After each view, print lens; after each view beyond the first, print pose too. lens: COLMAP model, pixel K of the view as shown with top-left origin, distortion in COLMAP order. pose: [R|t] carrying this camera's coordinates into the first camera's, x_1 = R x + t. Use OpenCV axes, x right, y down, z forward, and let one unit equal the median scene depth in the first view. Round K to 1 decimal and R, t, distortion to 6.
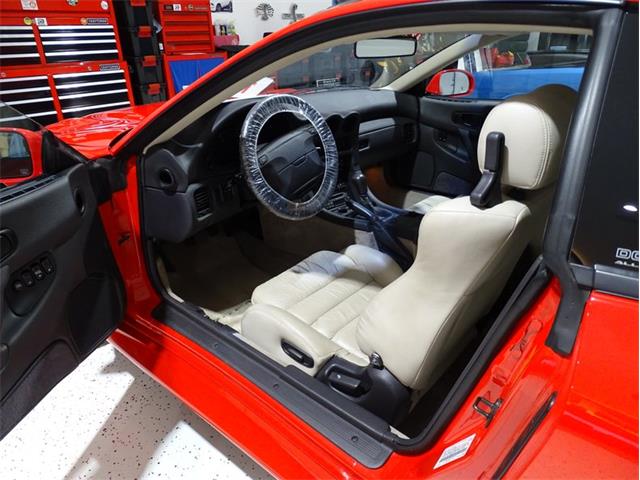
lens RADIAL K [[459.6, 0, 320.0], [0, 459.6, 240.0], [0, 0, 1]] dist [-0.004208, -0.003657]
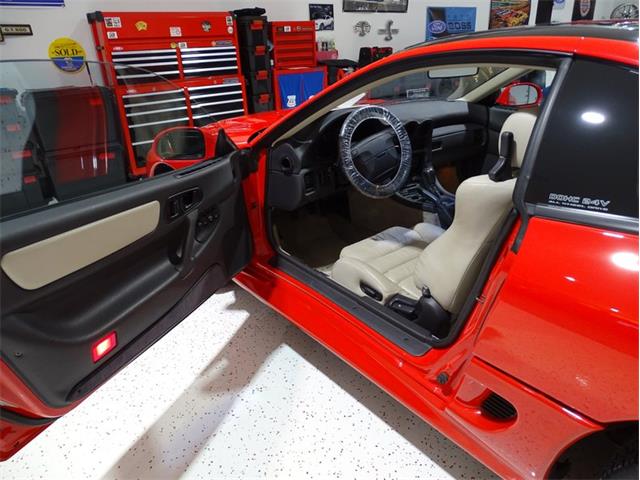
lens RADIAL K [[459.6, 0, 320.0], [0, 459.6, 240.0], [0, 0, 1]] dist [-0.004208, -0.003657]
pose [[0.981339, 0.055408, -0.184130, 0.038190], [-0.058271, 0.998249, -0.010172, 0.095289], [0.183244, 0.020712, 0.982849, -0.328699]]
